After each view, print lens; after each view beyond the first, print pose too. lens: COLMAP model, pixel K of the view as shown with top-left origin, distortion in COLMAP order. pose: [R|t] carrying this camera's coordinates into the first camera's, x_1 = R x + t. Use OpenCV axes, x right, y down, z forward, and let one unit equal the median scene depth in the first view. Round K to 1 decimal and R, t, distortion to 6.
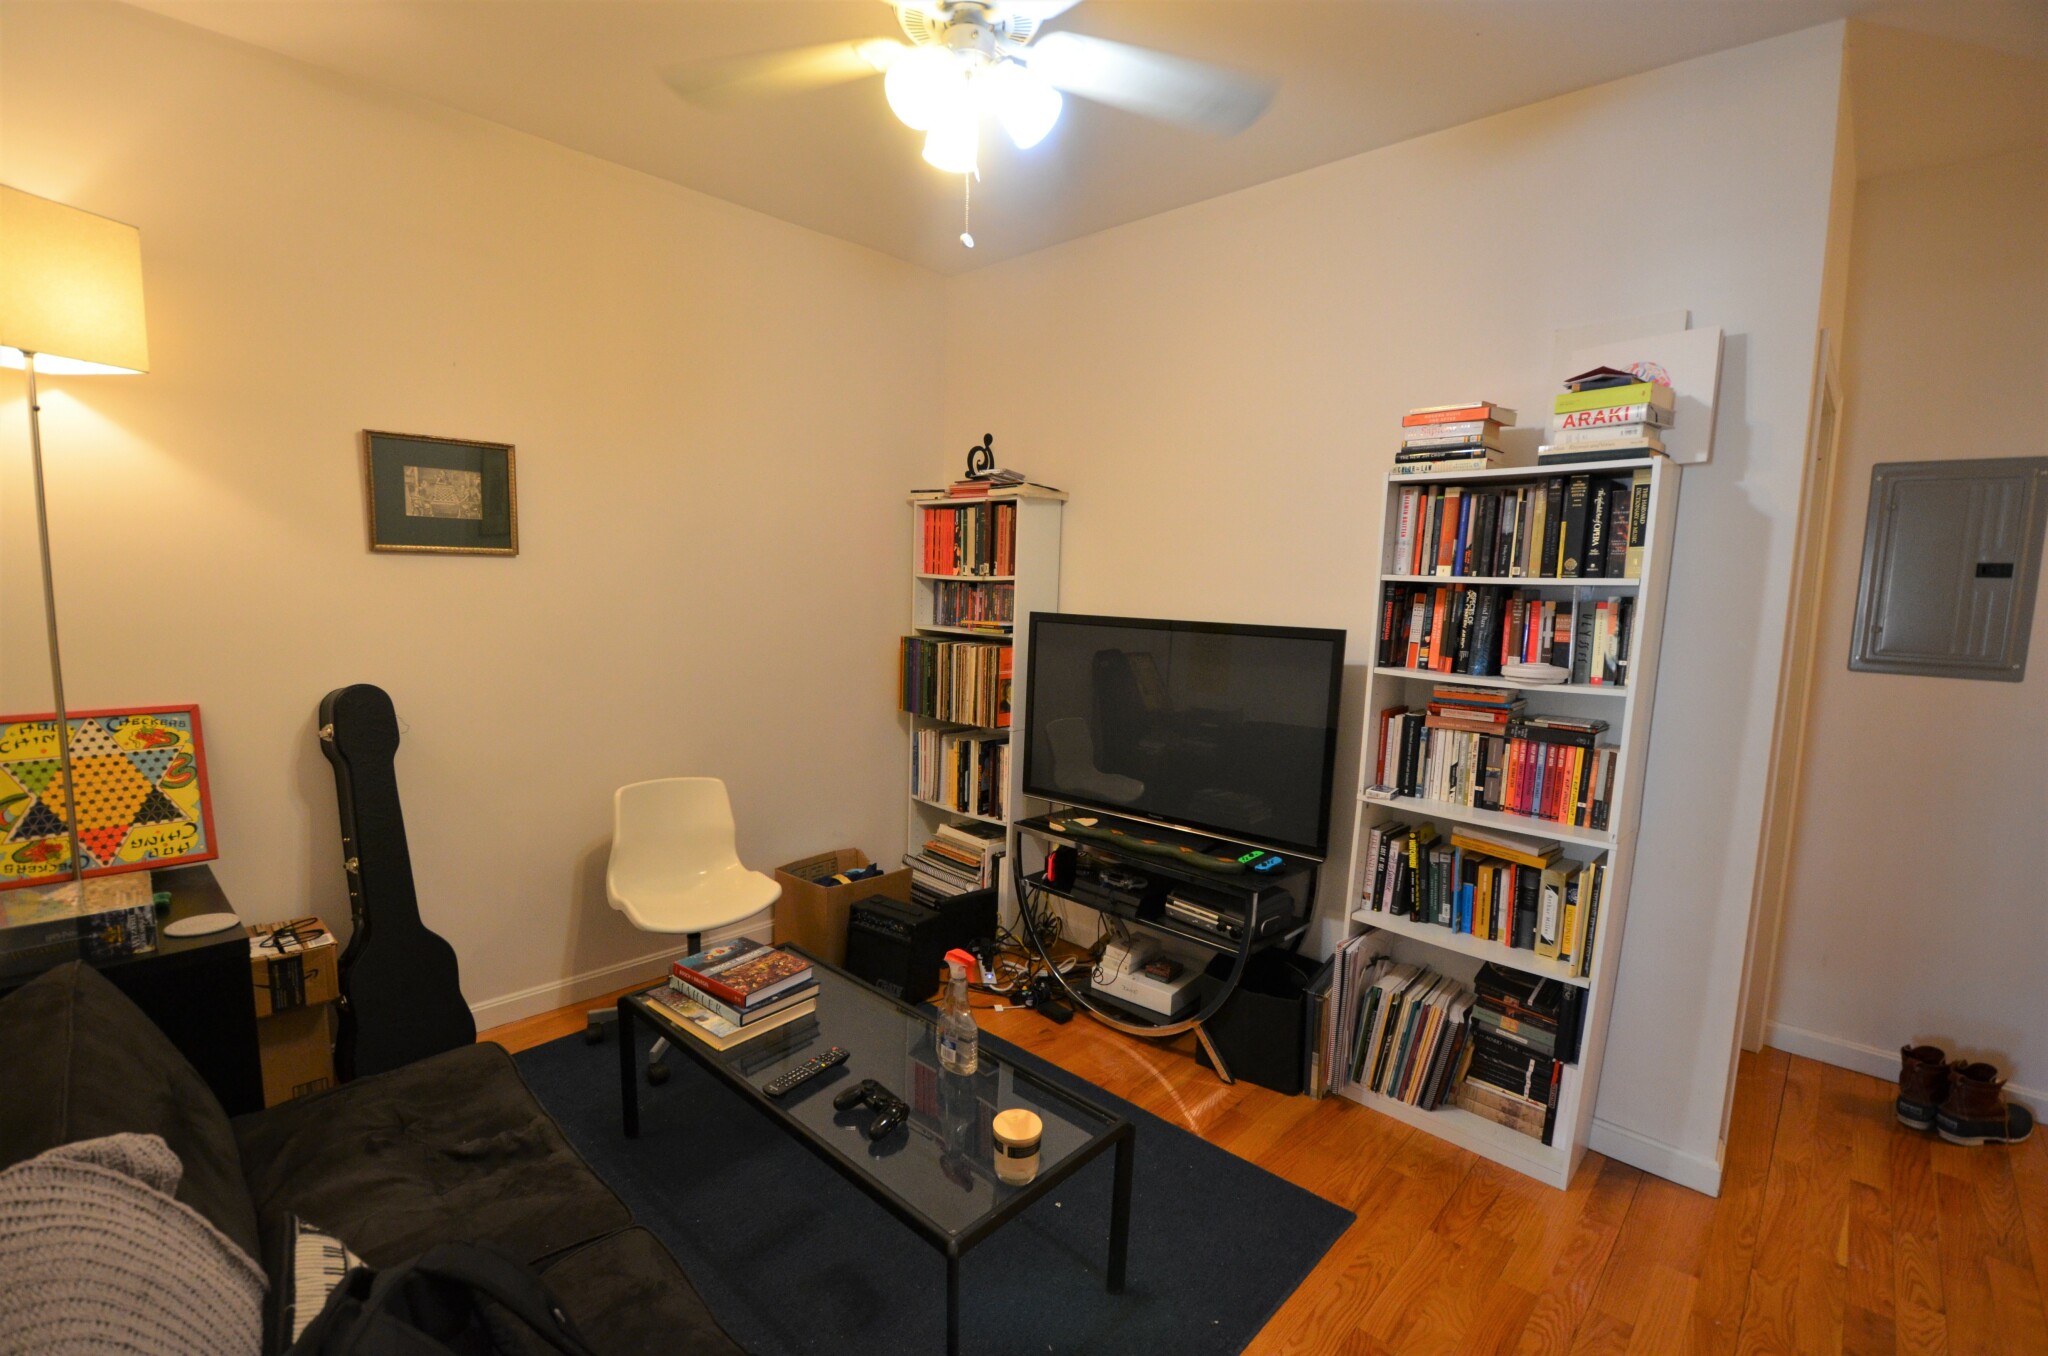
lens RADIAL K [[908.0, 0, 1024.1], [0, 908.0, 690.6], [0, 0, 1]] dist [0.002371, -0.015642]
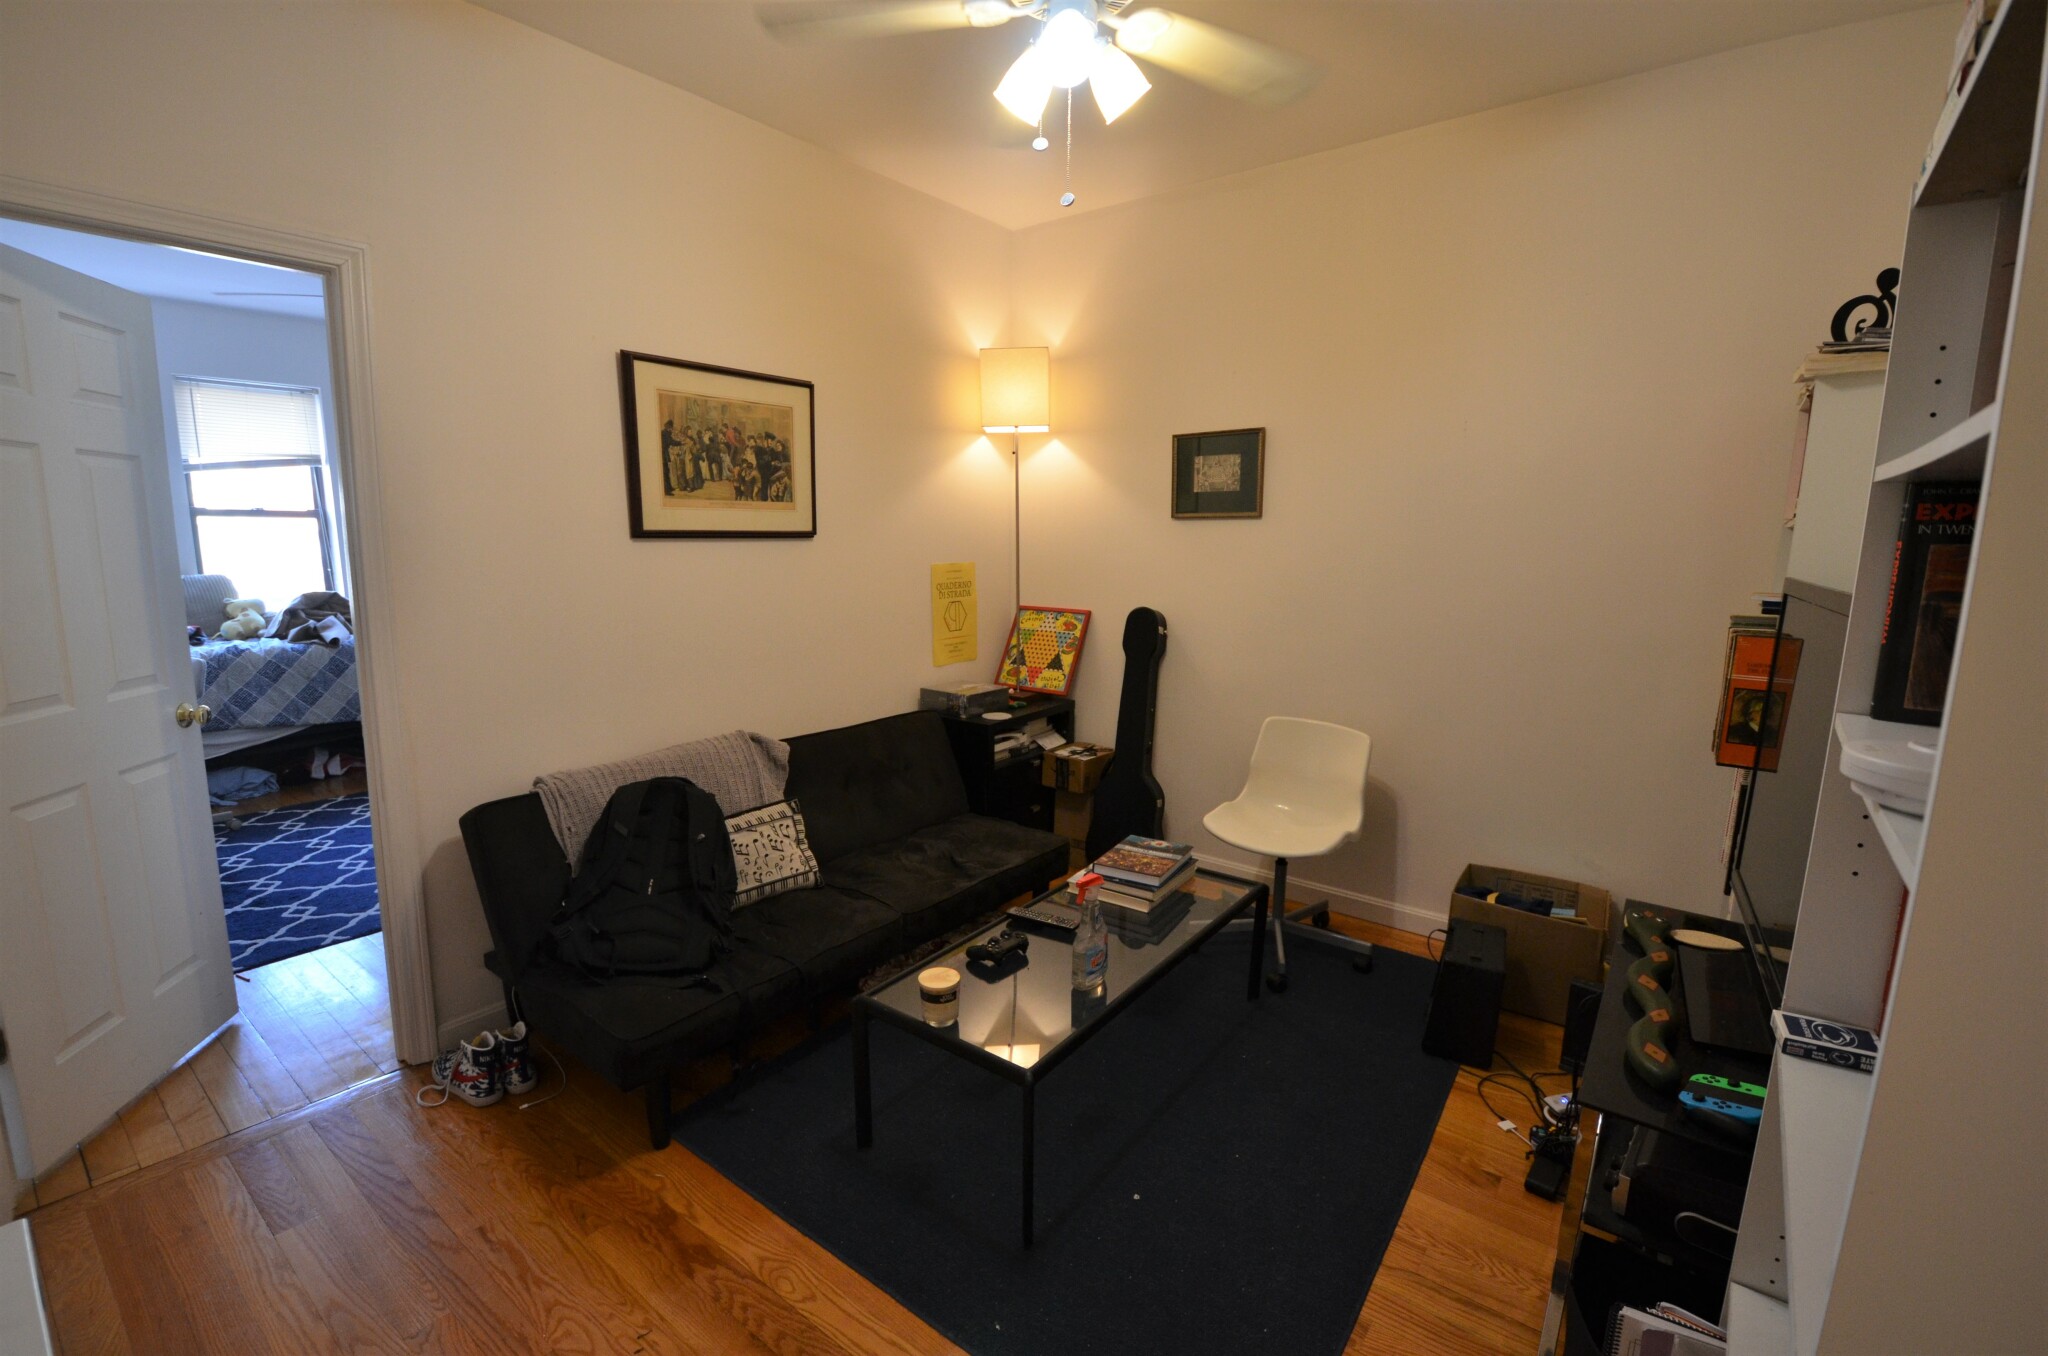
lens RADIAL K [[908.0, 0, 1024.1], [0, 908.0, 690.6], [0, 0, 1]] dist [0.002371, -0.015642]
pose [[0.078037, 0.139051, -0.987206, 0.771124], [-0.126295, 0.983626, 0.128563, -0.038931], [0.988918, 0.114646, 0.094321, 0.667978]]
